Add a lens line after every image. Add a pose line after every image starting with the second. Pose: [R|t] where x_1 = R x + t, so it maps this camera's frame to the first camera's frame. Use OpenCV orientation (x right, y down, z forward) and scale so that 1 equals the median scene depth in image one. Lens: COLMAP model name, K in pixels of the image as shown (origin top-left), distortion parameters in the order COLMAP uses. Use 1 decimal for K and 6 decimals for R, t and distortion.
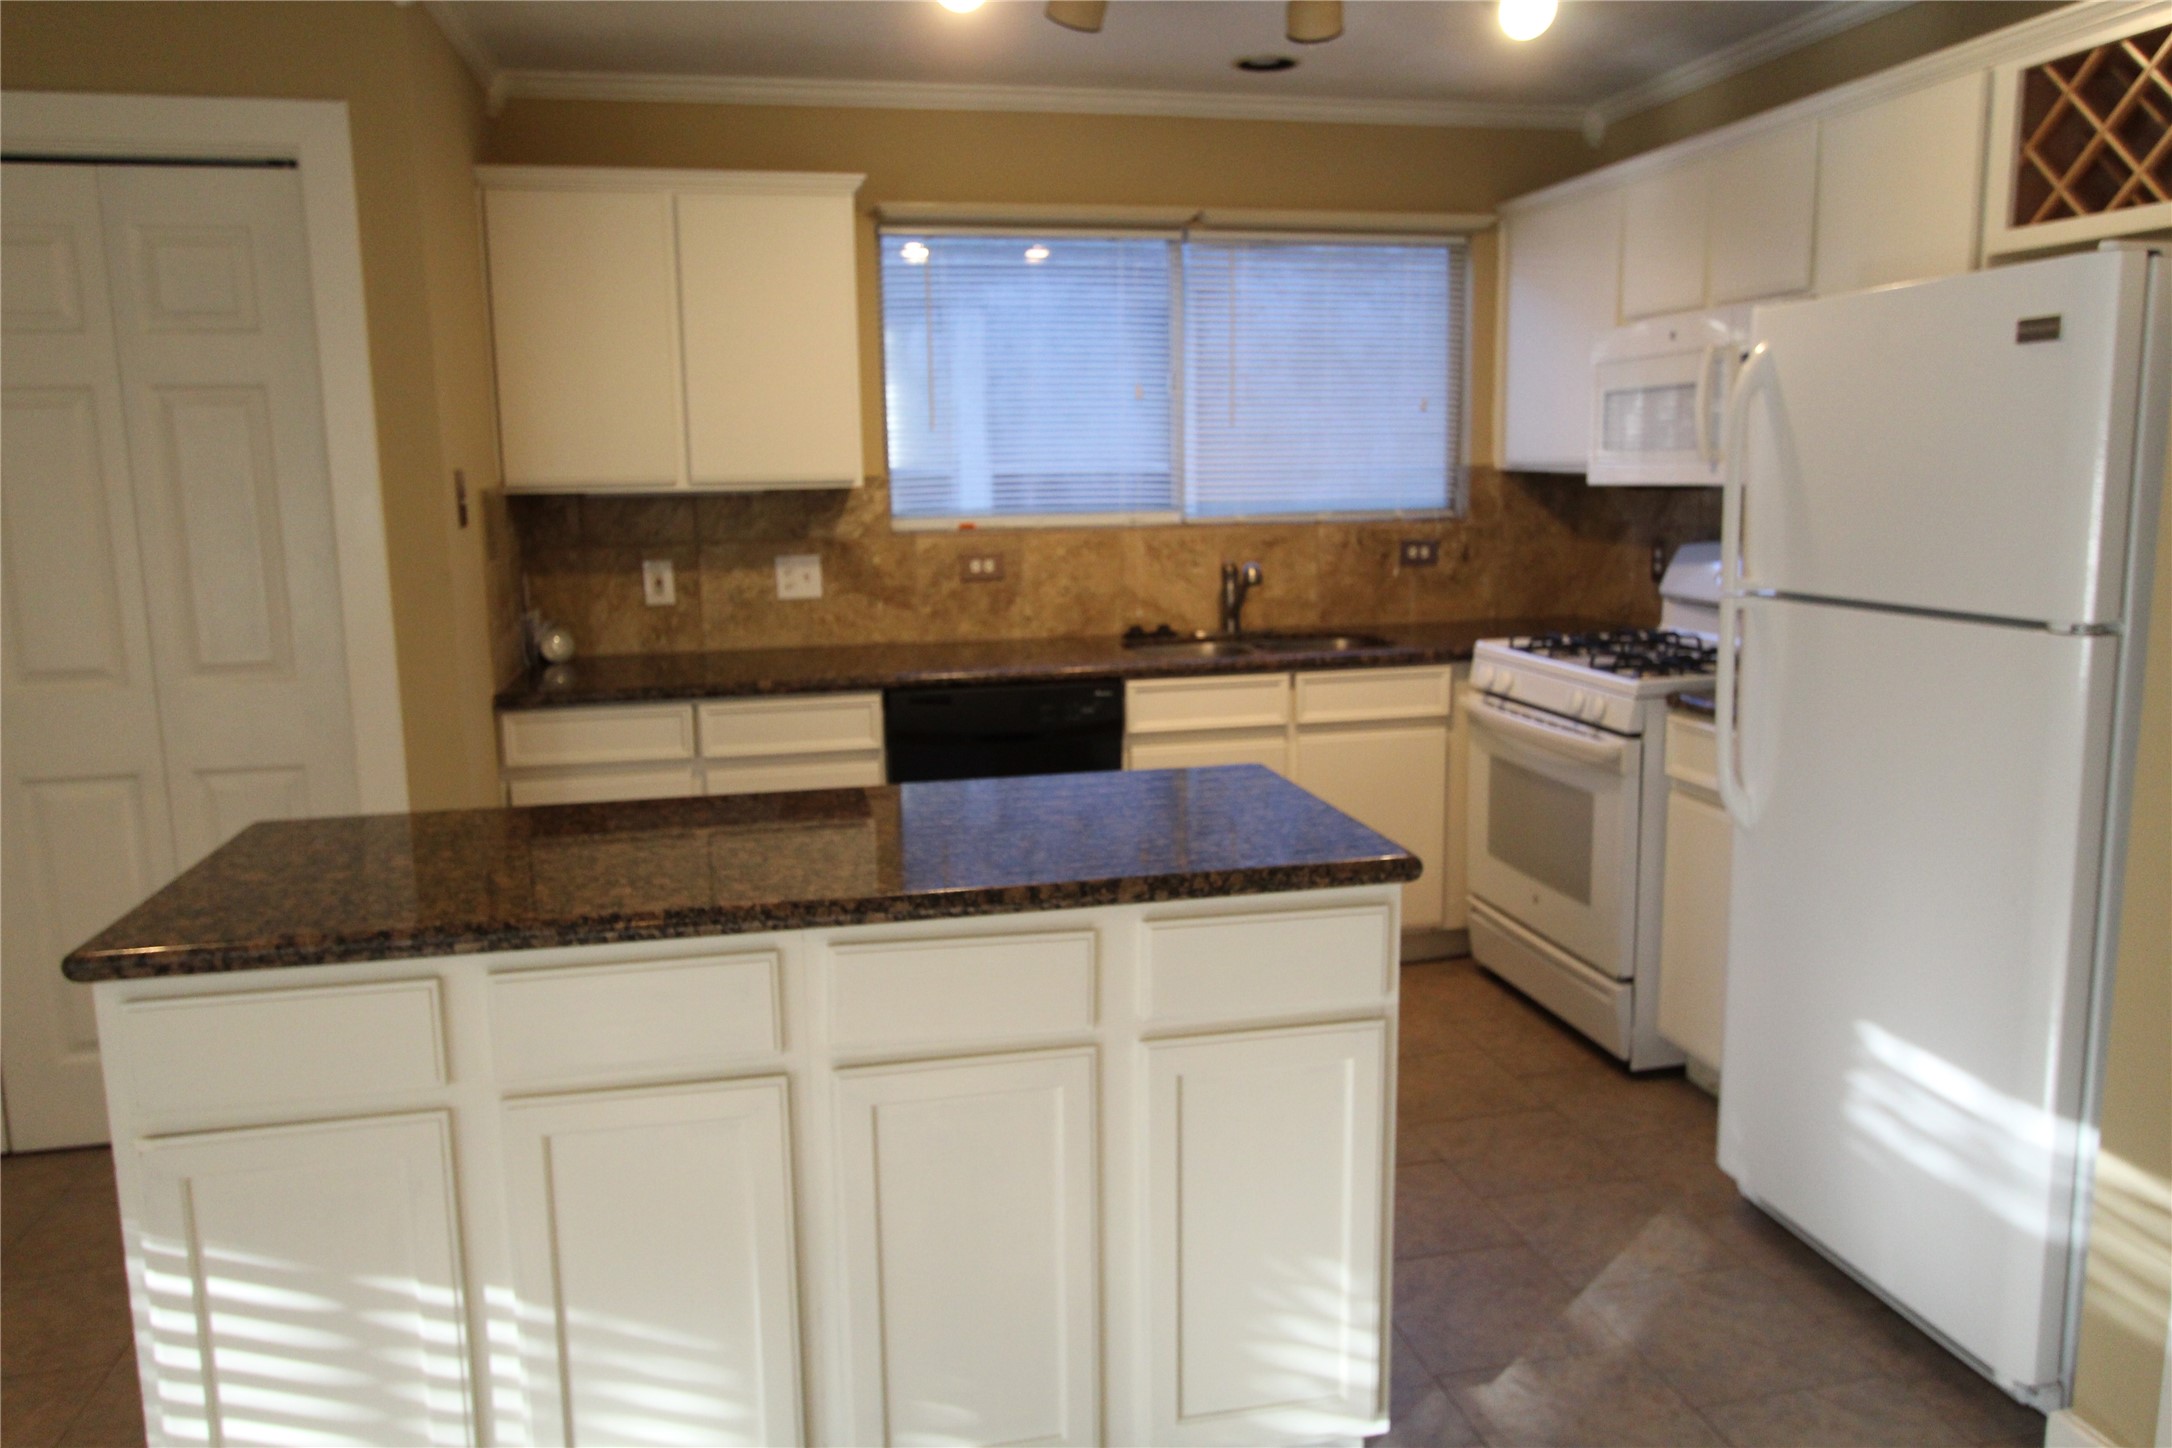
lens RADIAL K [[1589.4, 0, 1096.4], [0, 1589.4, 718.5], [0, 0, 1]] dist [-0.001800, 0.002332]
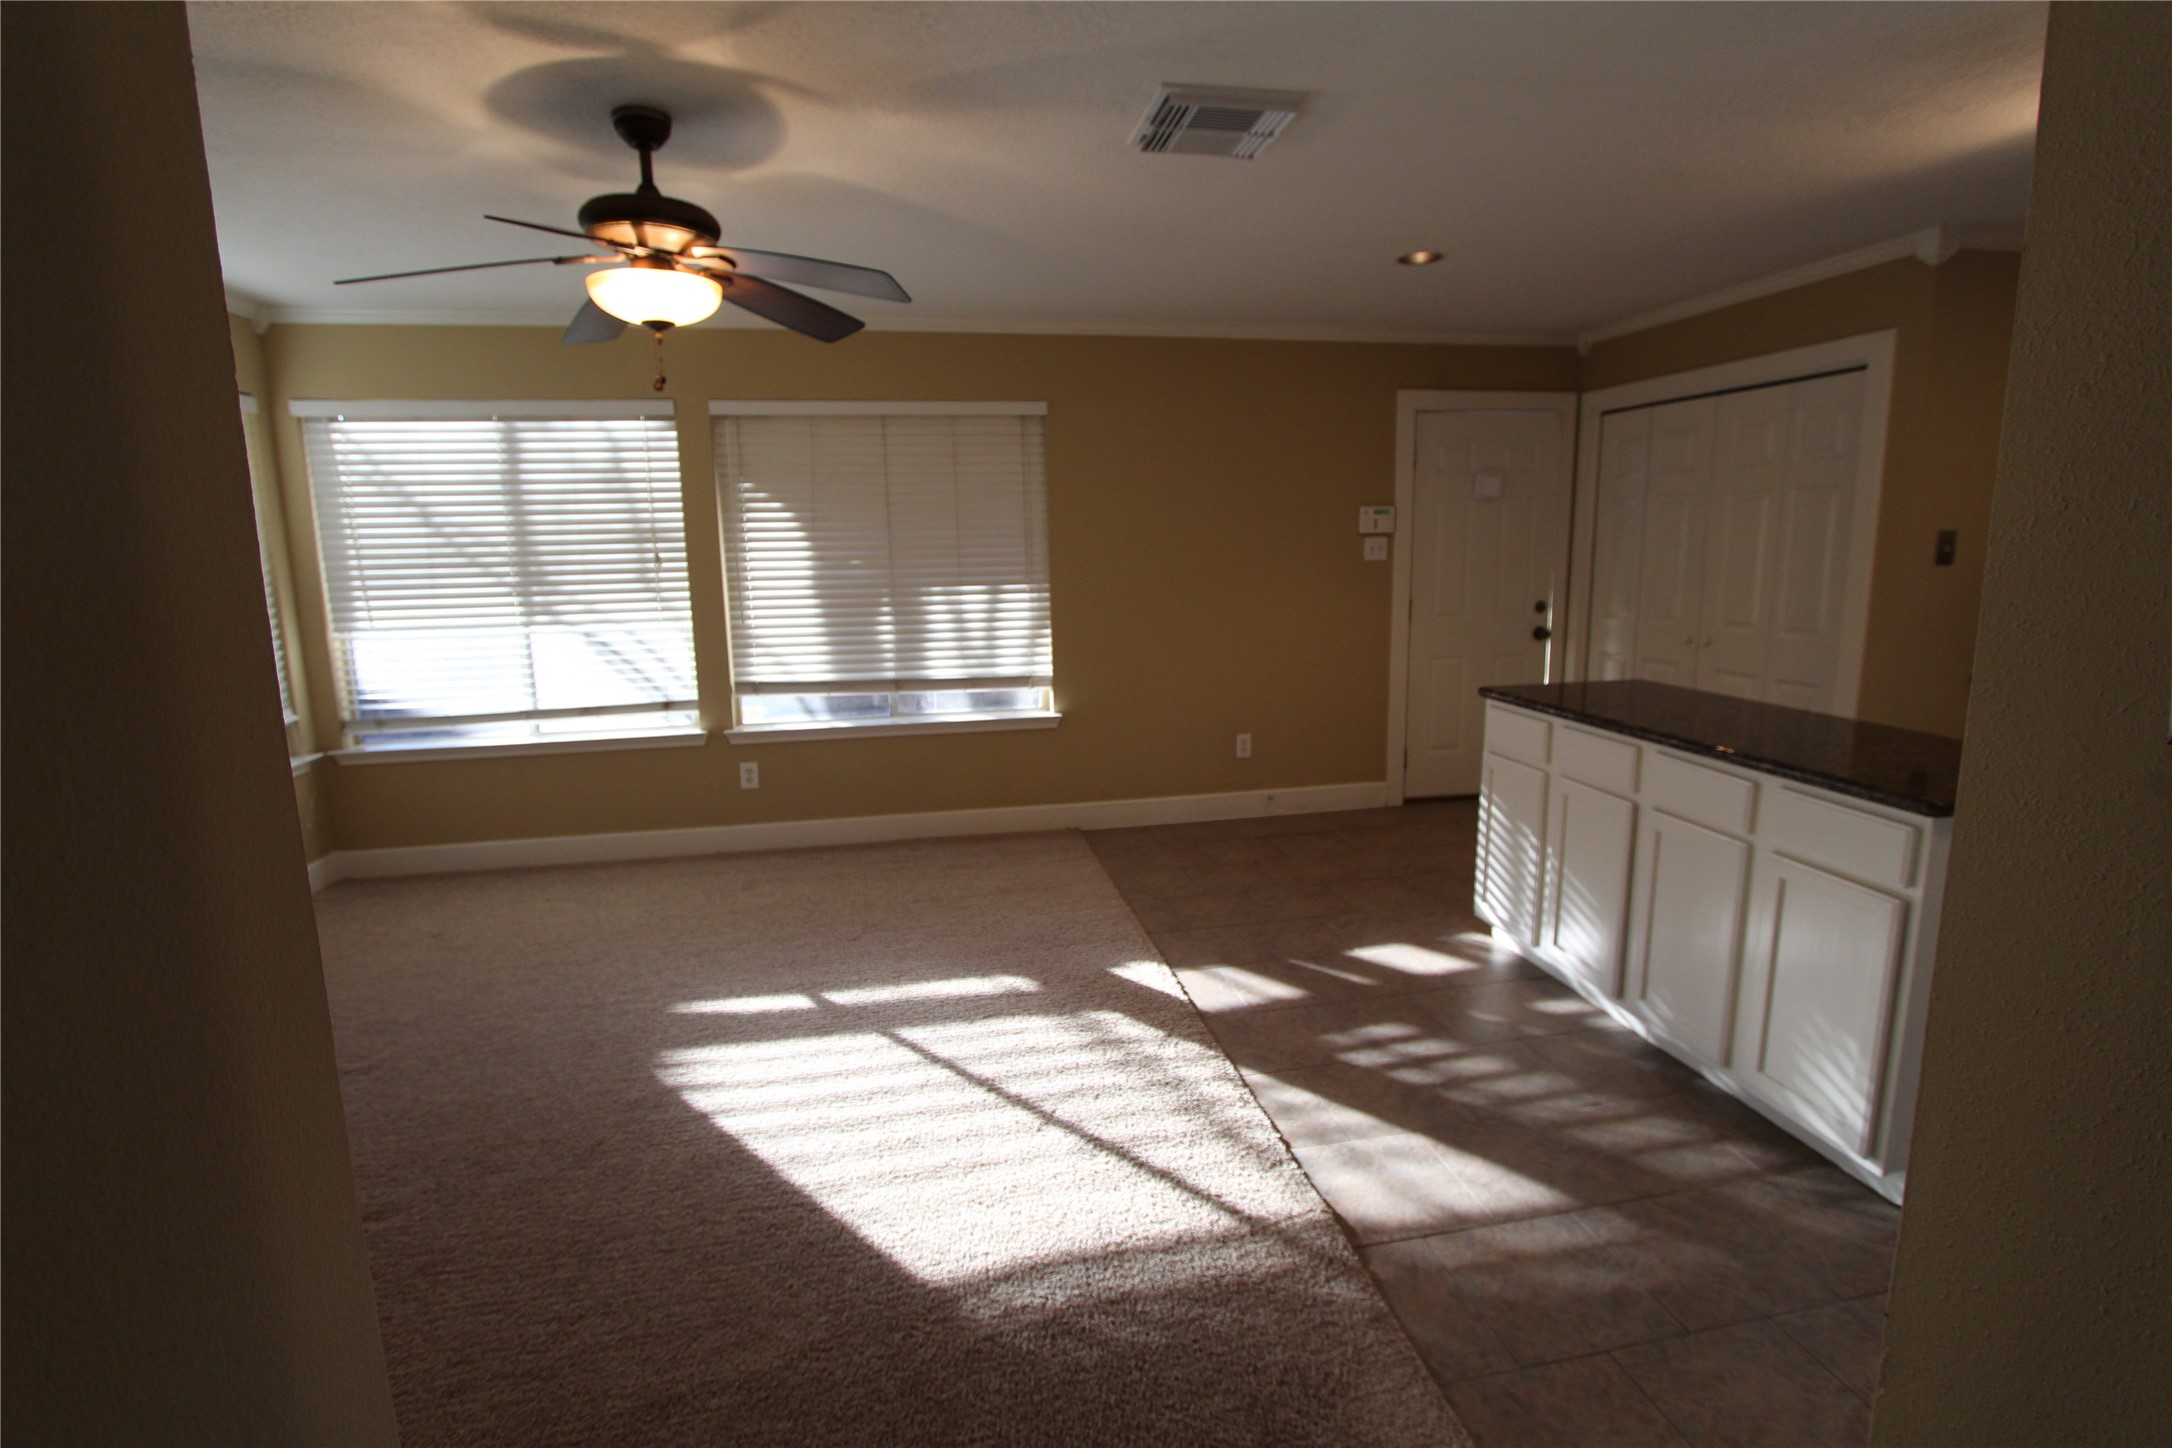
lens RADIAL K [[998.2, 0, 1079.2], [0, 998.2, 720.7], [0, 0, 1]] dist [-0.021422, 0.003468]
pose [[-0.043647, 0.195865, -0.979659, 0.841581], [-0.142991, 0.969273, 0.200159, -0.042065], [0.988761, 0.148819, -0.014299, 0.155853]]
